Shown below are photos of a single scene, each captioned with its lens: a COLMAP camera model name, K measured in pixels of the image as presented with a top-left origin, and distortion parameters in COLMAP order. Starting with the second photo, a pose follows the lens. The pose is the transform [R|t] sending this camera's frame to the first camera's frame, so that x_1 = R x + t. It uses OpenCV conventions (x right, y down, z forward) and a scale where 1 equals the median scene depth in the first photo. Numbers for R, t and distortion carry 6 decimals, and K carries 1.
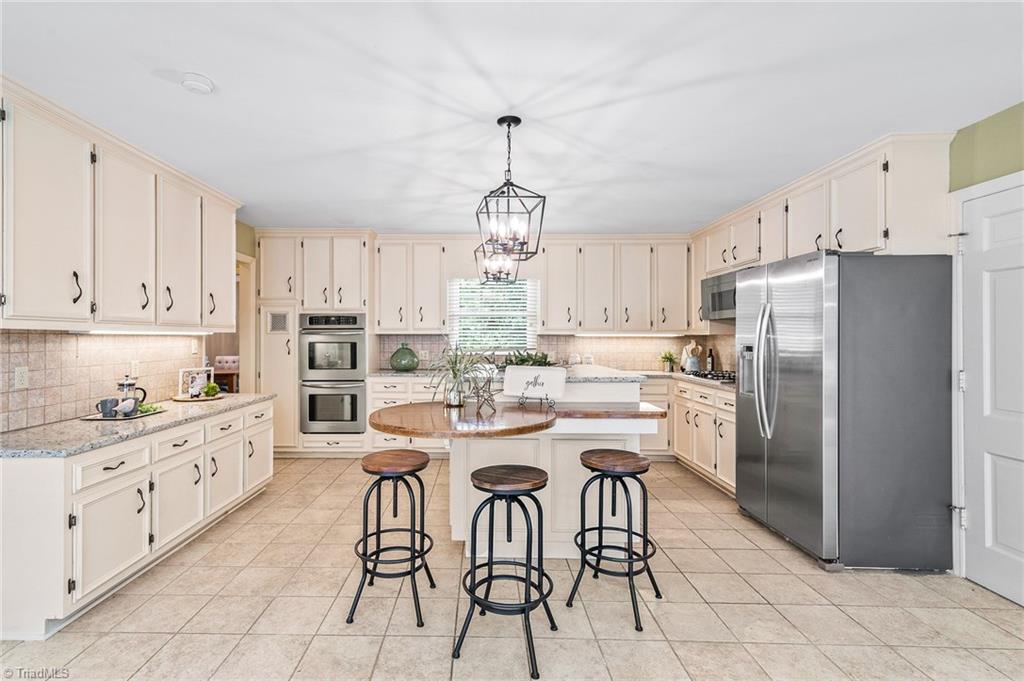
lens RADIAL K [[468.5, 0, 515.2], [0, 468.5, 336.7], [0, 0, 1]] dist [-0.002236, 0.001514]
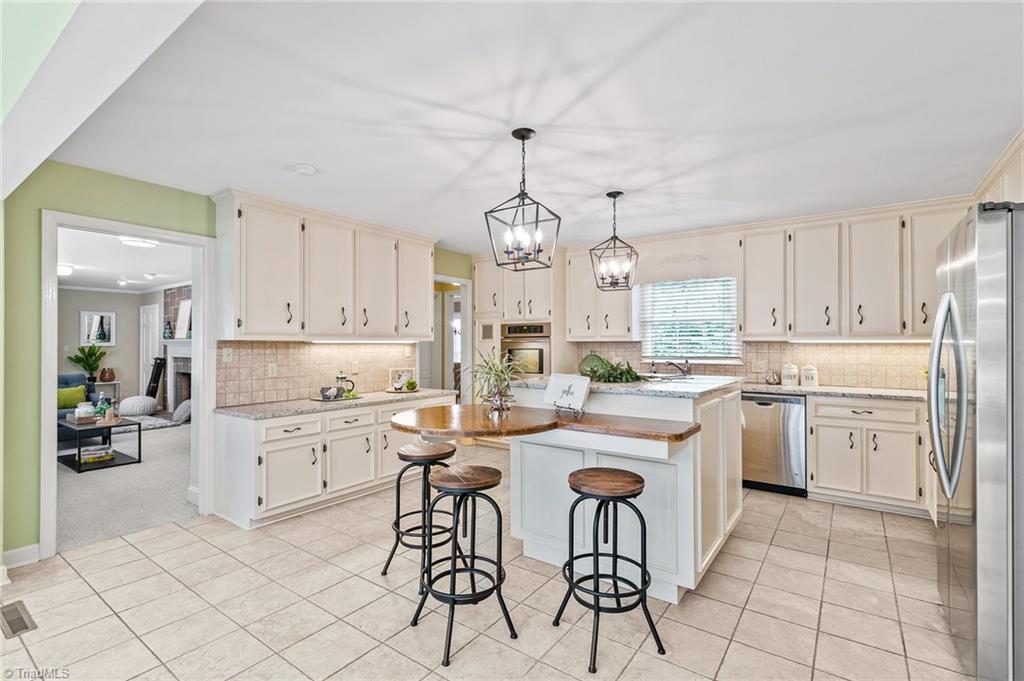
lens RADIAL K [[468.5, 0, 515.8], [0, 468.5, 342.4], [0, 0, 1]] dist [-0.002236, 0.001514]
pose [[0.821062, -0.003834, -0.570826, 0.433469], [0.002602, 0.999992, -0.002975, -0.001425], [0.570833, 0.000957, 0.821066, 0.119003]]
